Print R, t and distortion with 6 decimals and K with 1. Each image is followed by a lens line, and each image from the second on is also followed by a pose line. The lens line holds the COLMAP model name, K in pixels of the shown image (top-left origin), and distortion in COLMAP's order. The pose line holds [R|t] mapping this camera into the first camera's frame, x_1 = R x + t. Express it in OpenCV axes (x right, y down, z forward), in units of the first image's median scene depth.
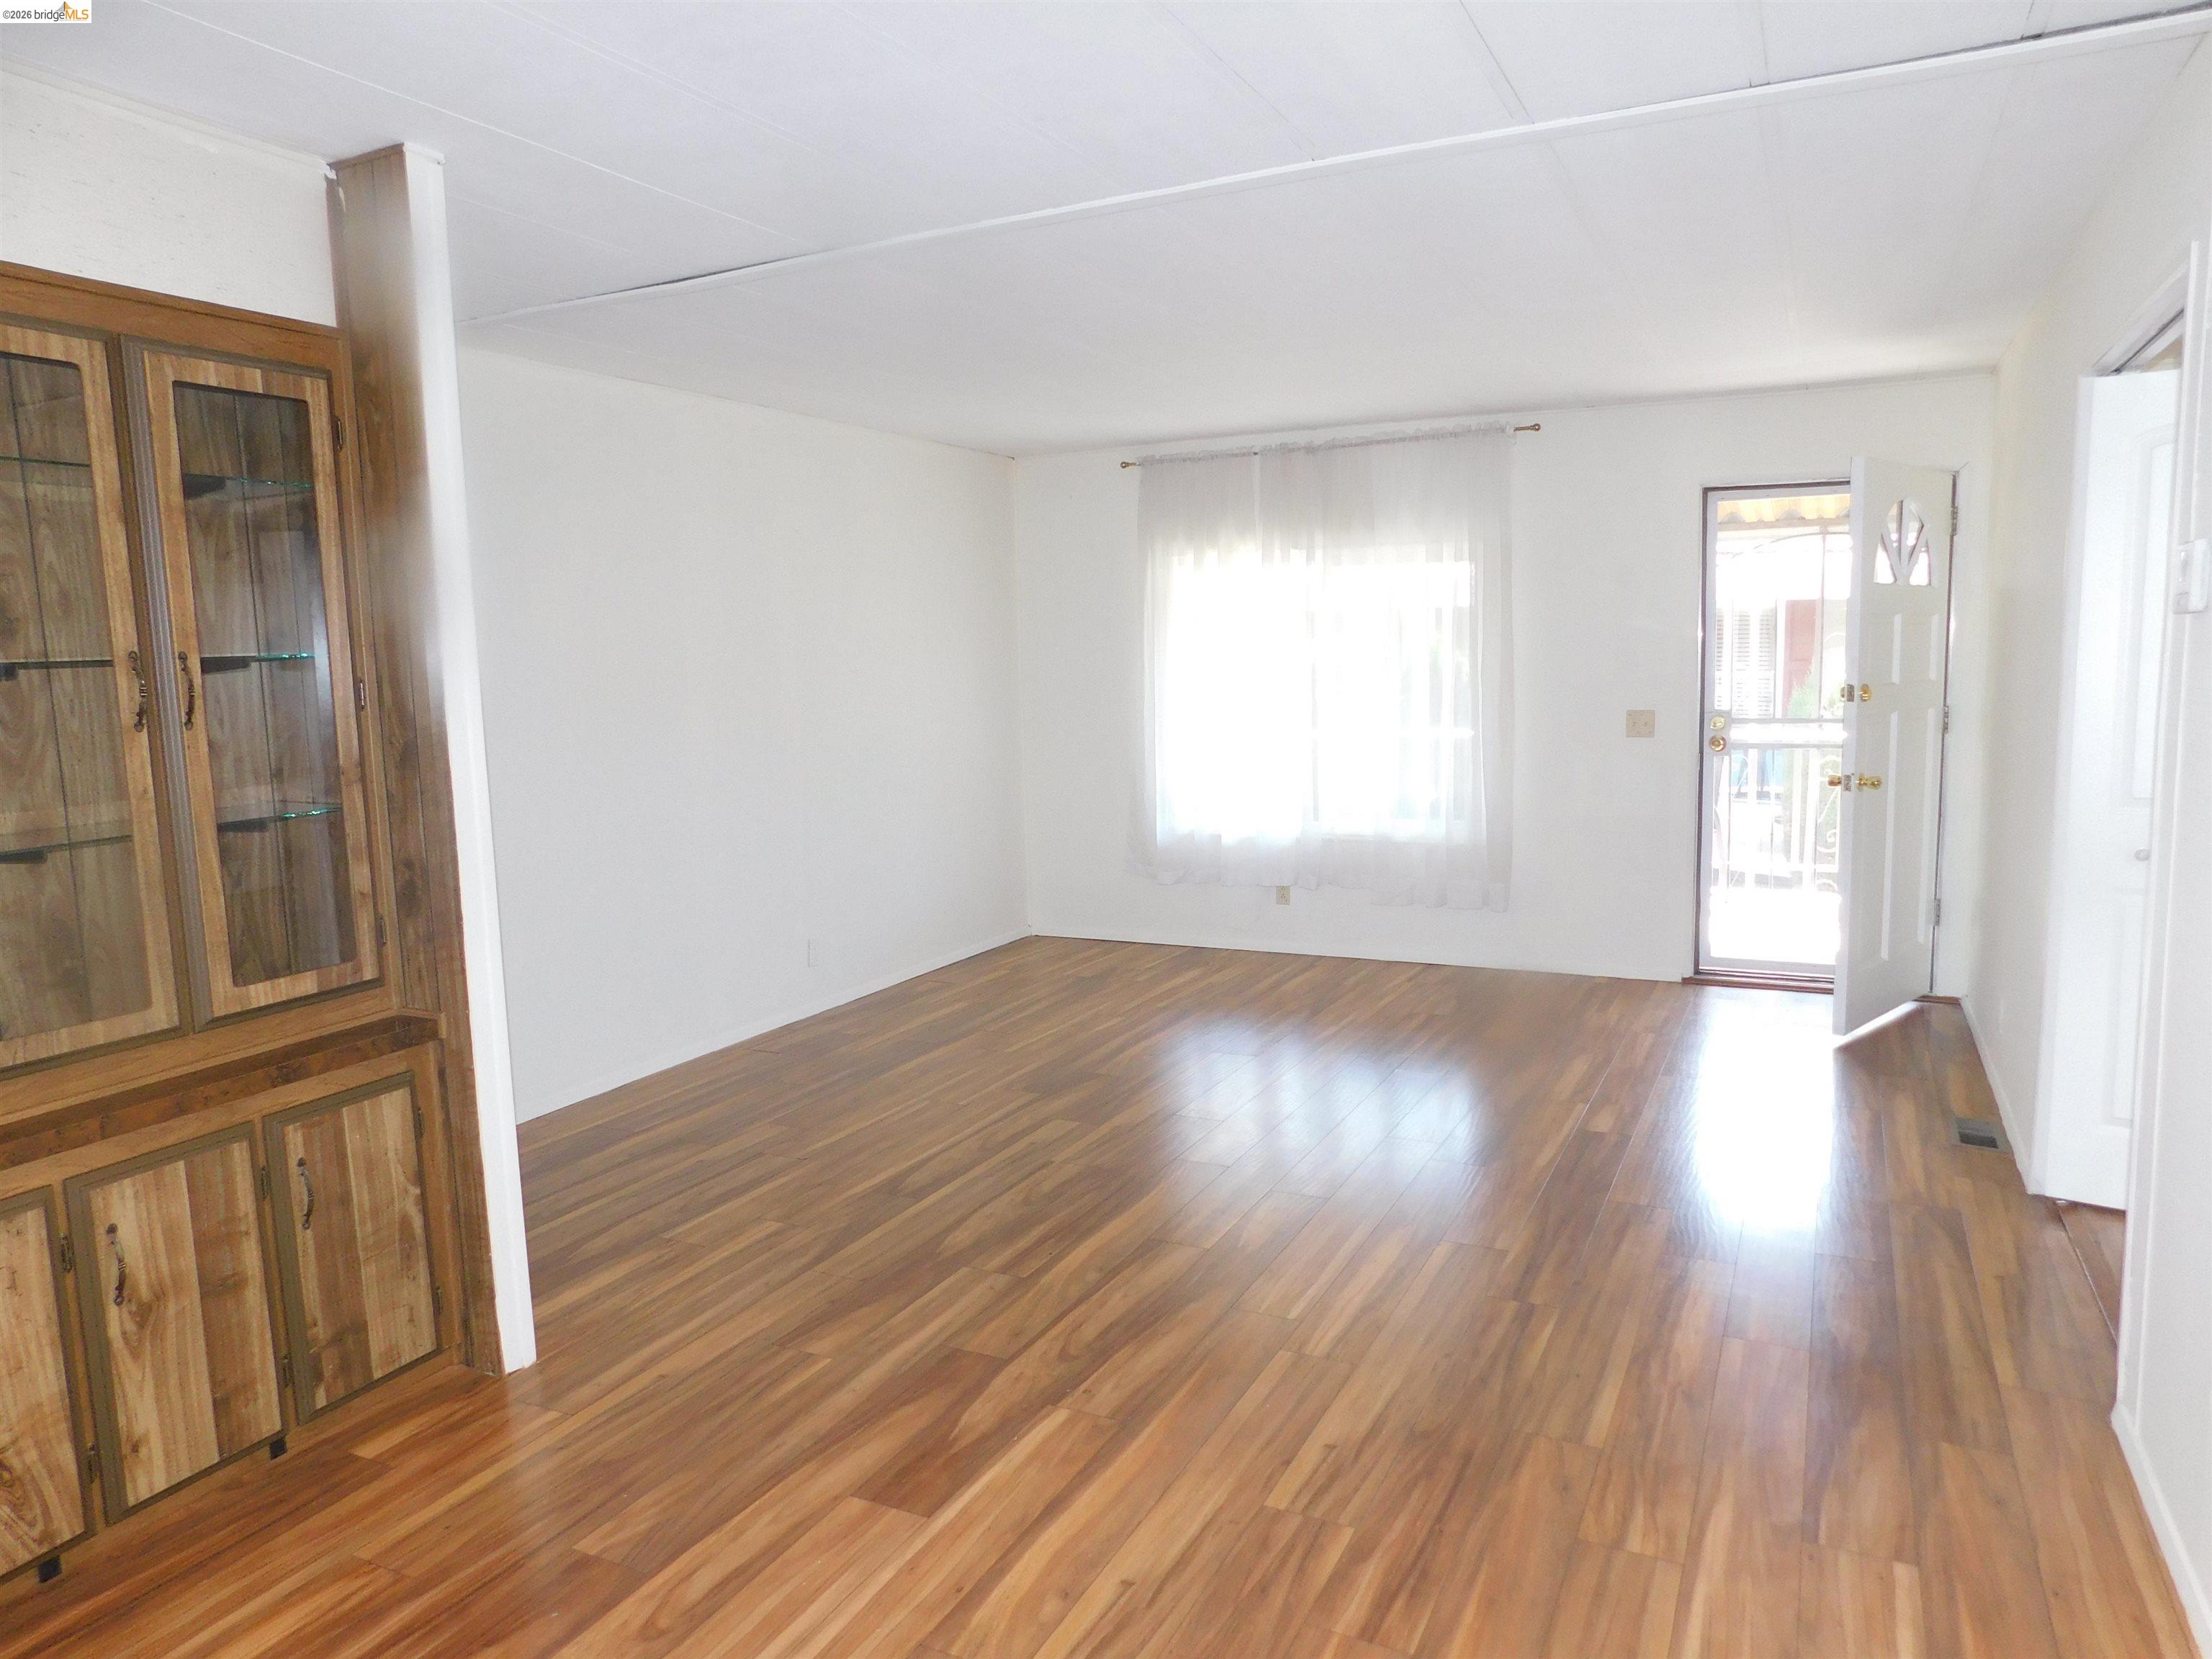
lens RADIAL K [[1468.5, 0, 1117.0], [0, 1468.5, 836.2], [0, 0, 1]] dist [-0.076179, 0.071769]
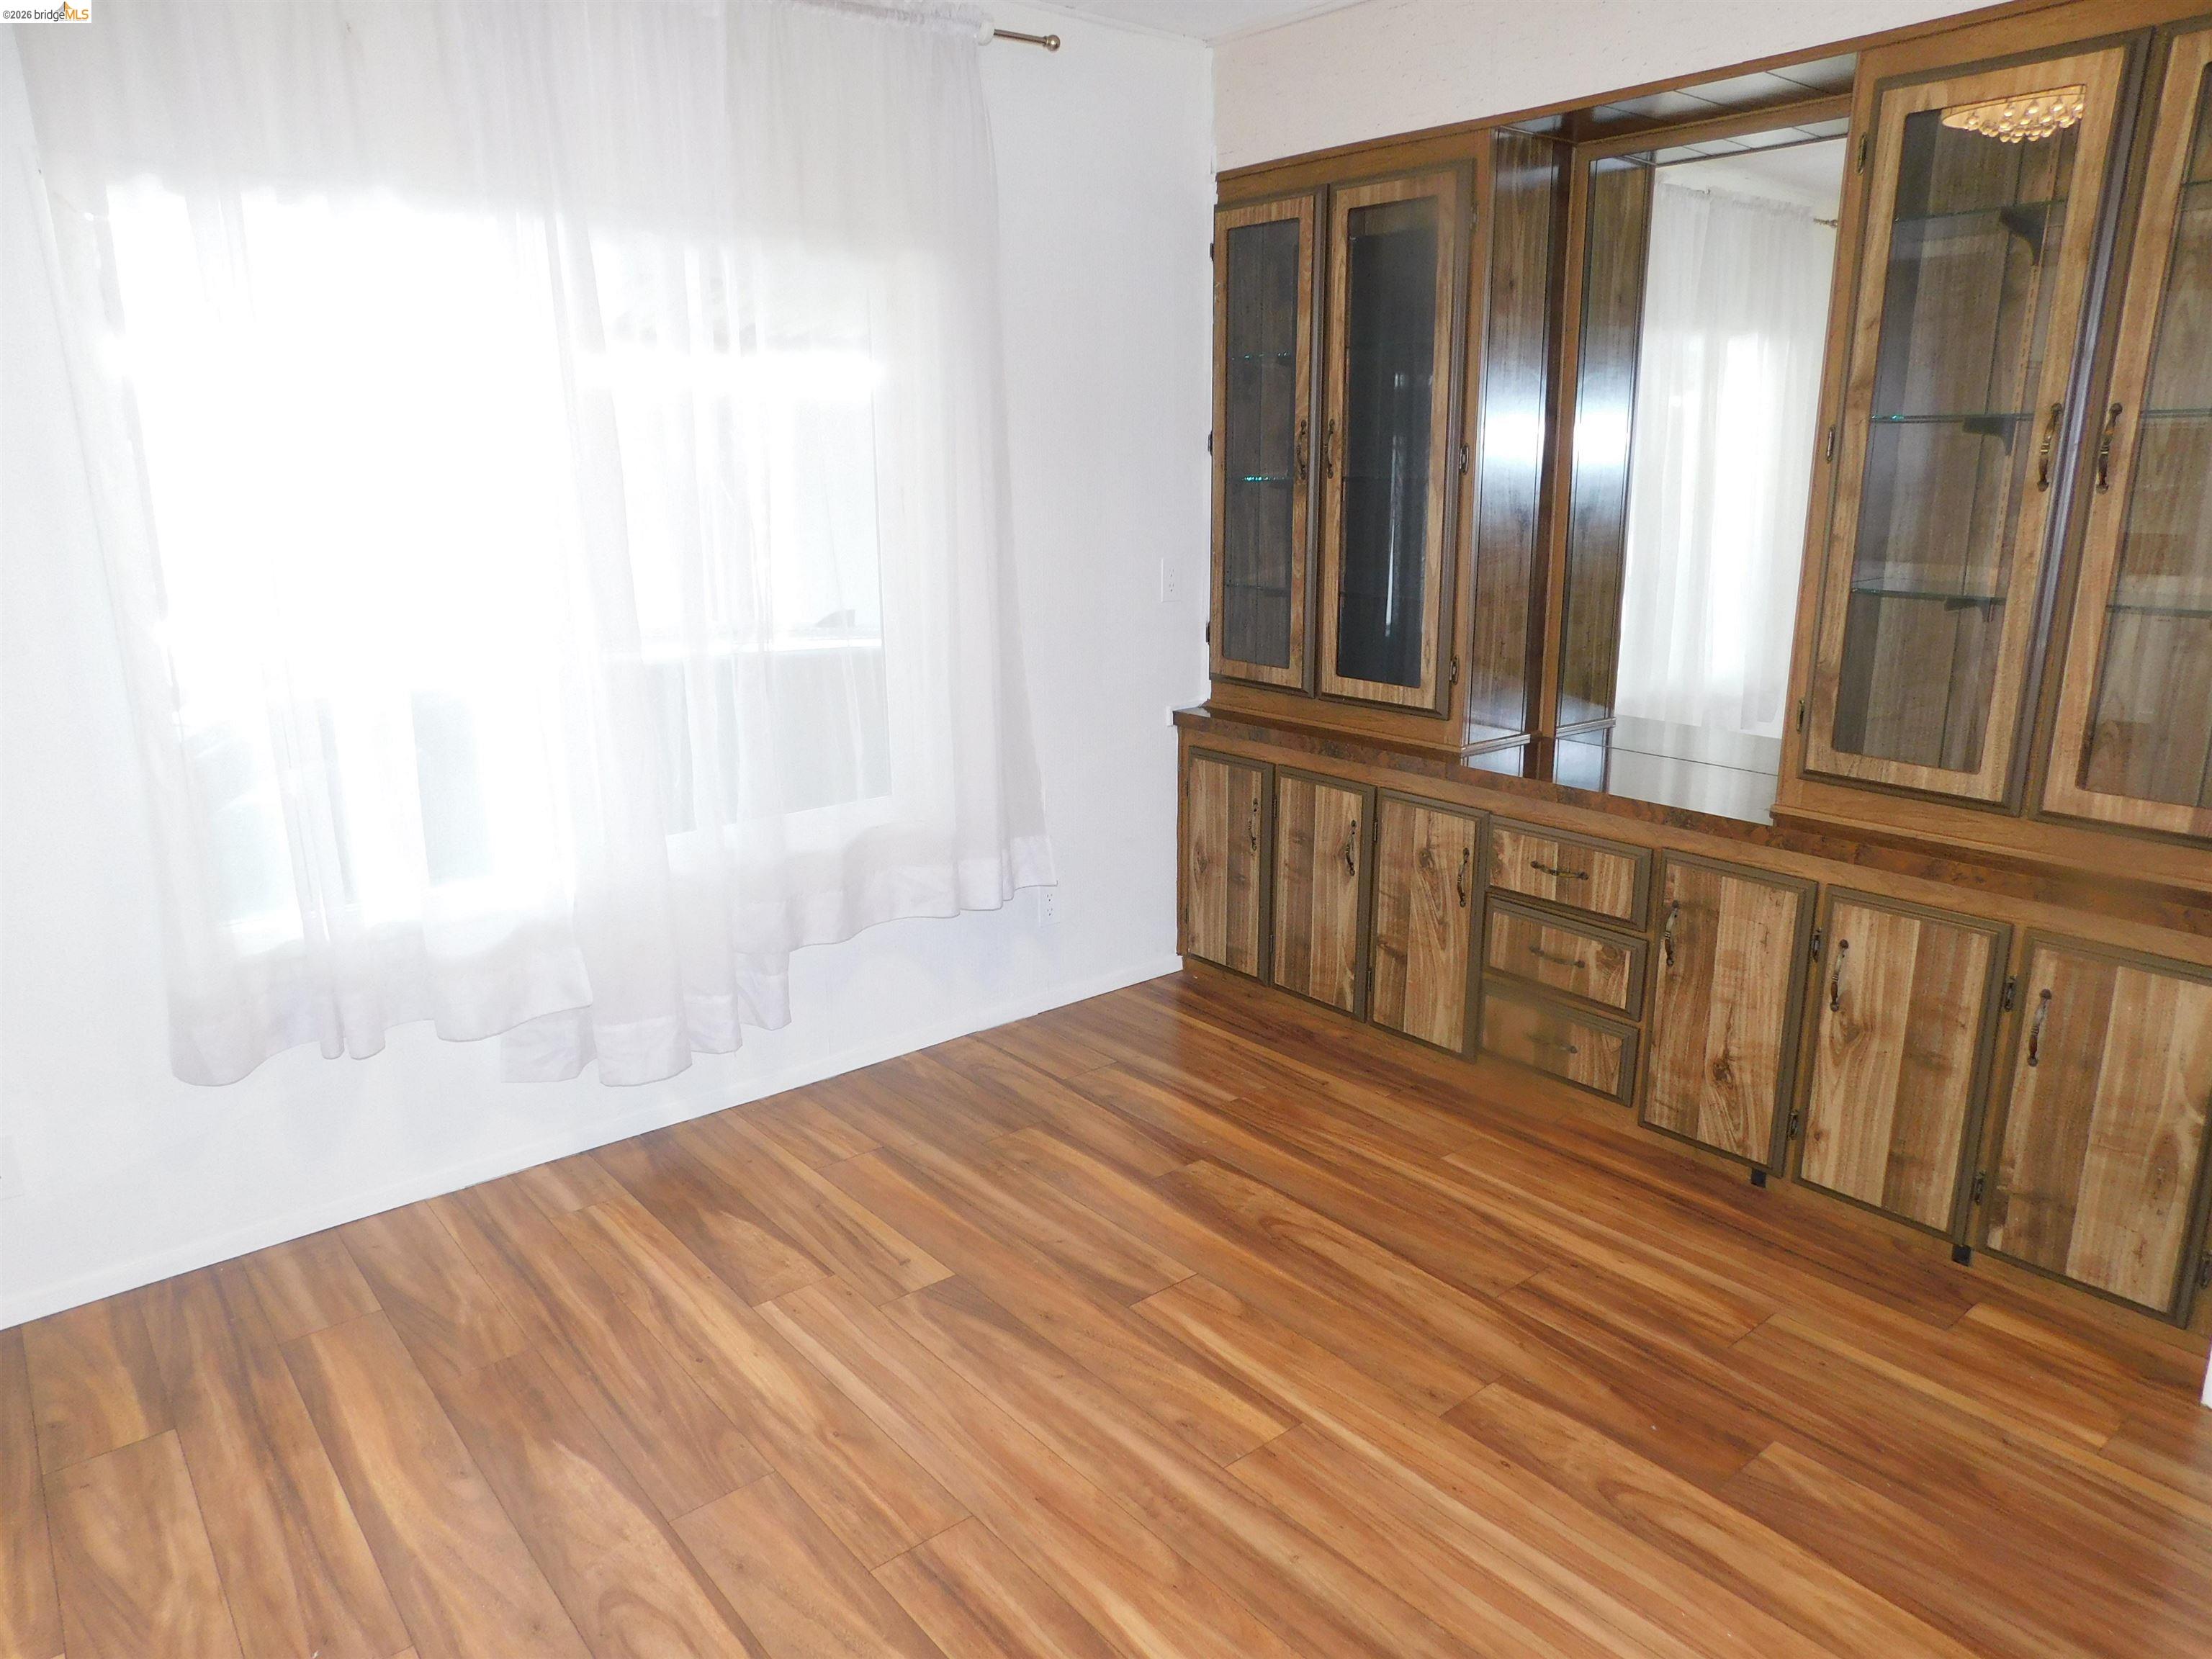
lens RADIAL K [[1464.7, 0, 1108.5], [0, 1464.7, 820.8], [0, 0, 1]] dist [-0.023027, -0.001210]
pose [[-0.408177, 0.255560, -0.876402, 0.443206], [-0.102876, 0.941025, 0.322318, -0.107608], [0.907088, 0.221723, -0.357814, 0.789696]]
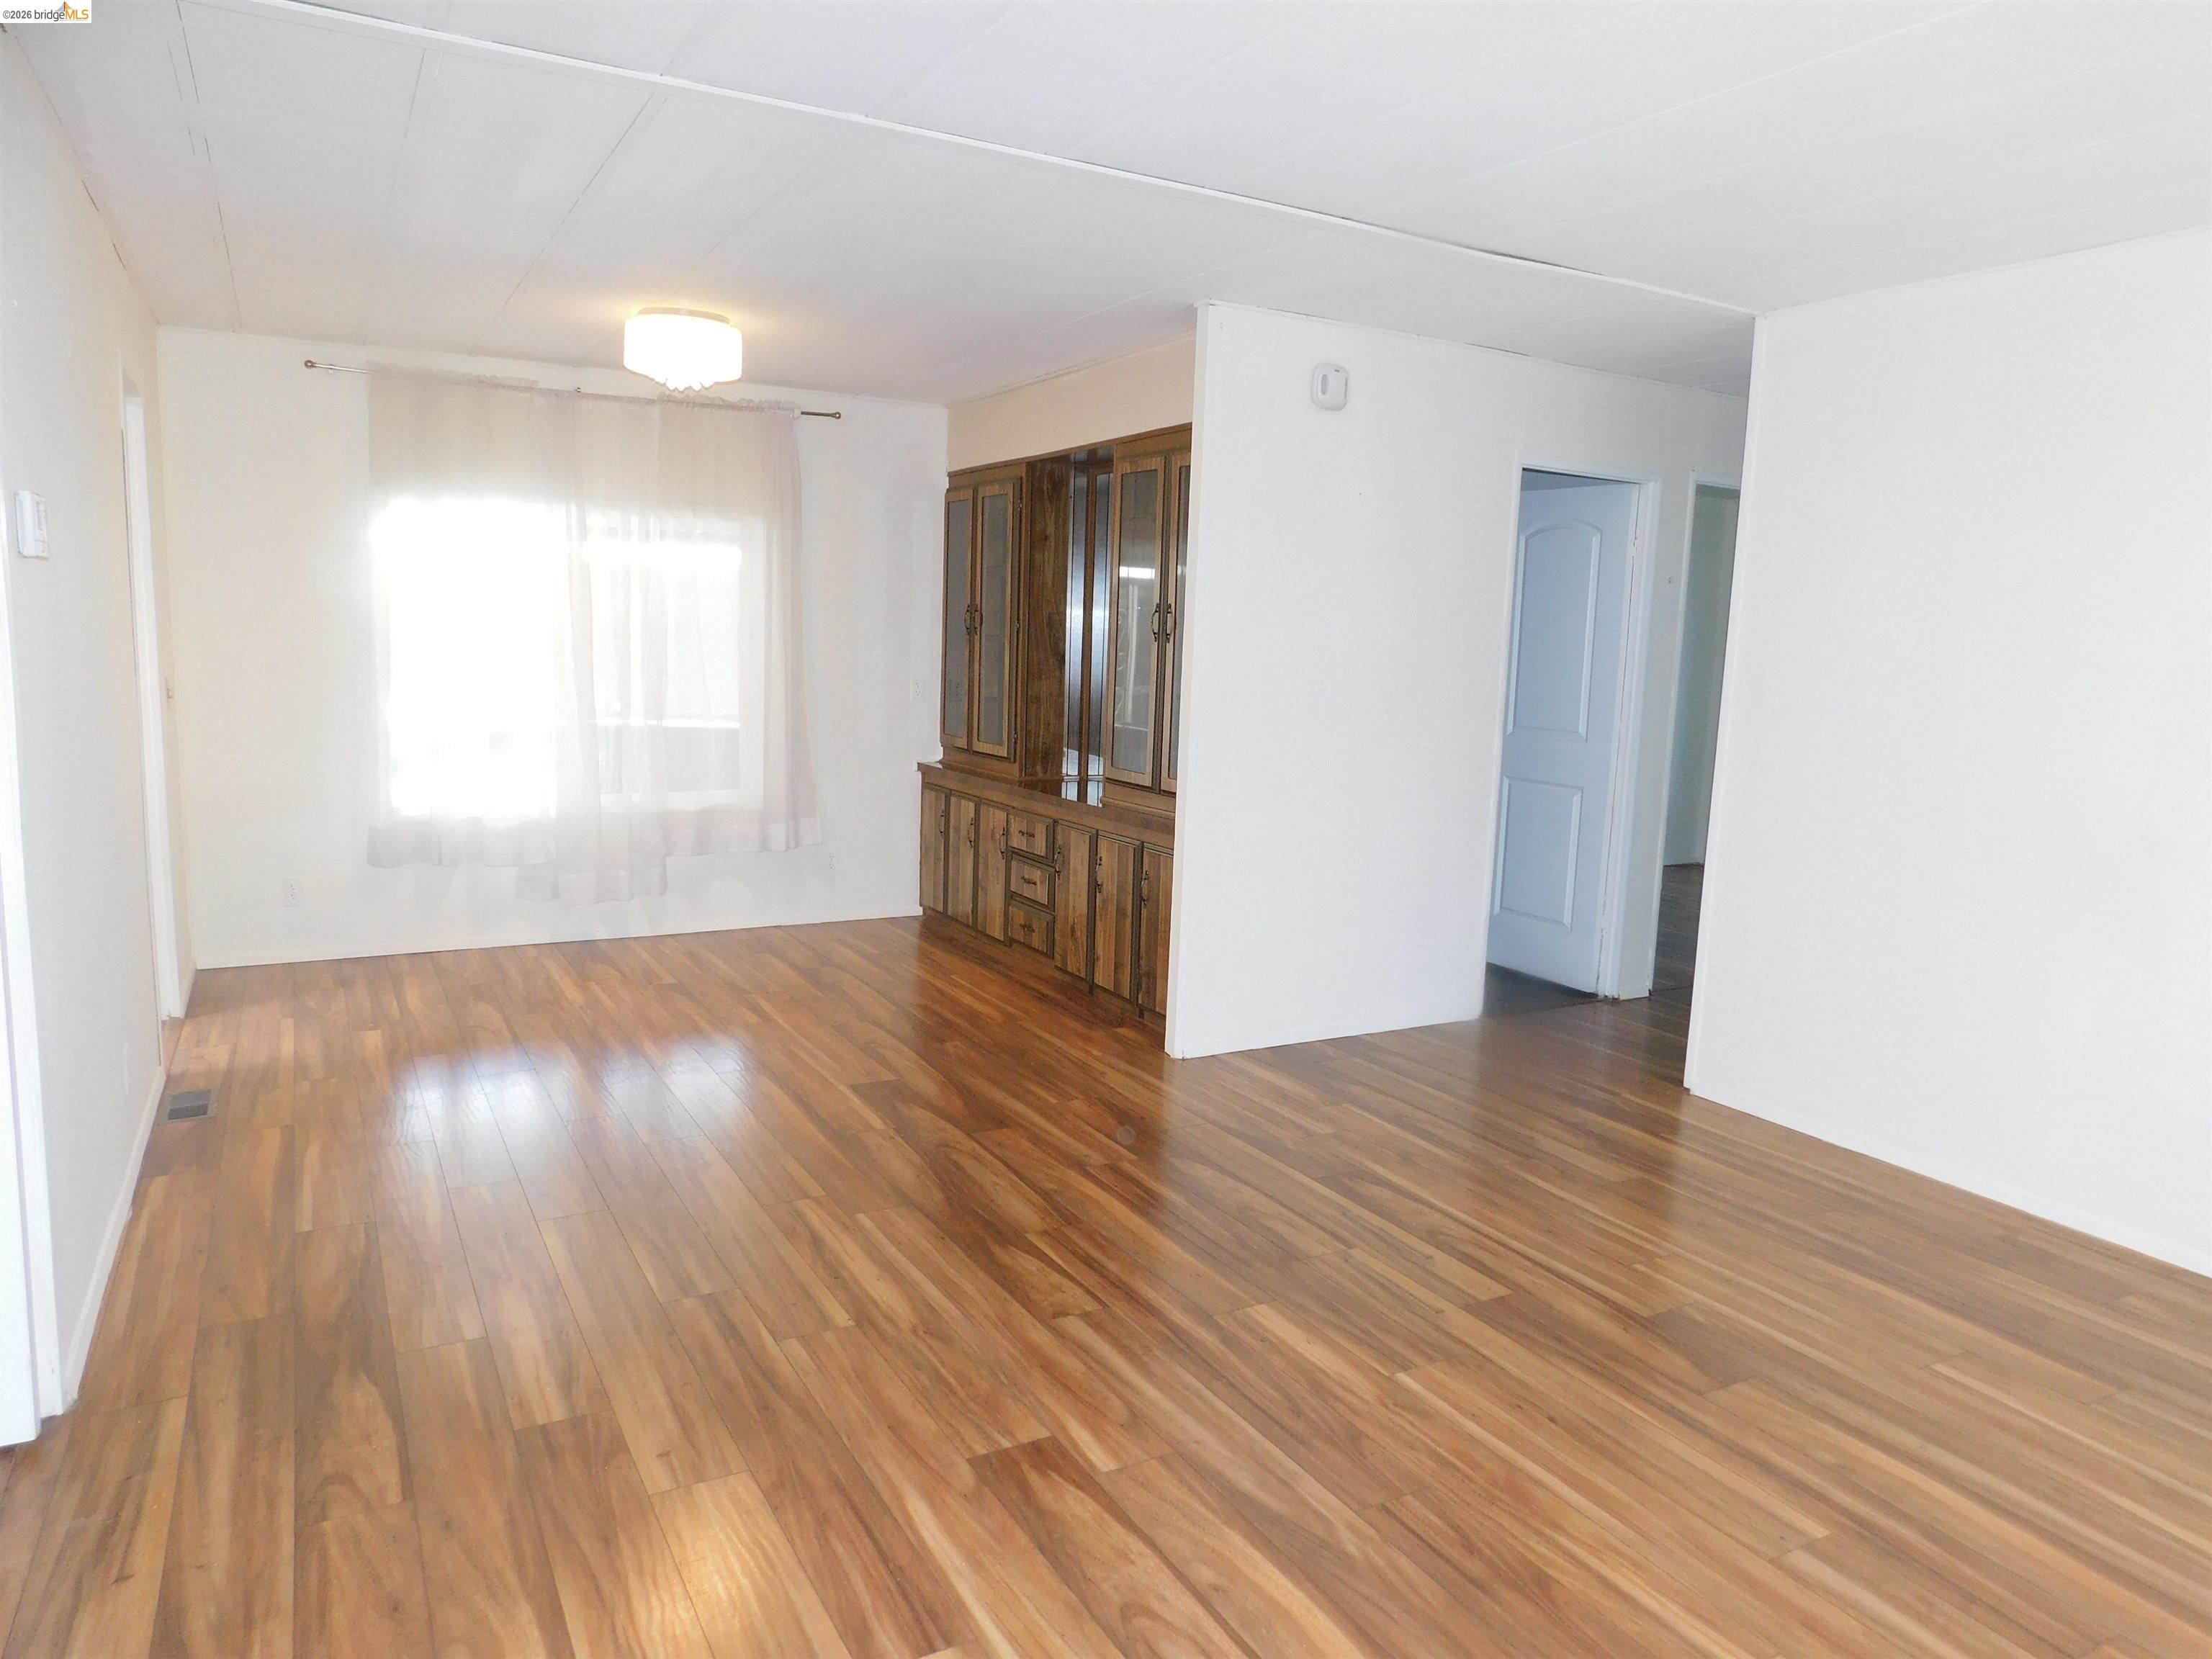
lens RADIAL K [[1468.5, 0, 1117.0], [0, 1468.5, 836.2], [0, 0, 1]] dist [-0.076179, 0.071769]
pose [[-0.563860, 0.124422, -0.816444, 1.058736], [-0.124080, 0.964602, 0.232694, -0.272870], [0.816496, 0.232511, -0.528462, 2.031412]]
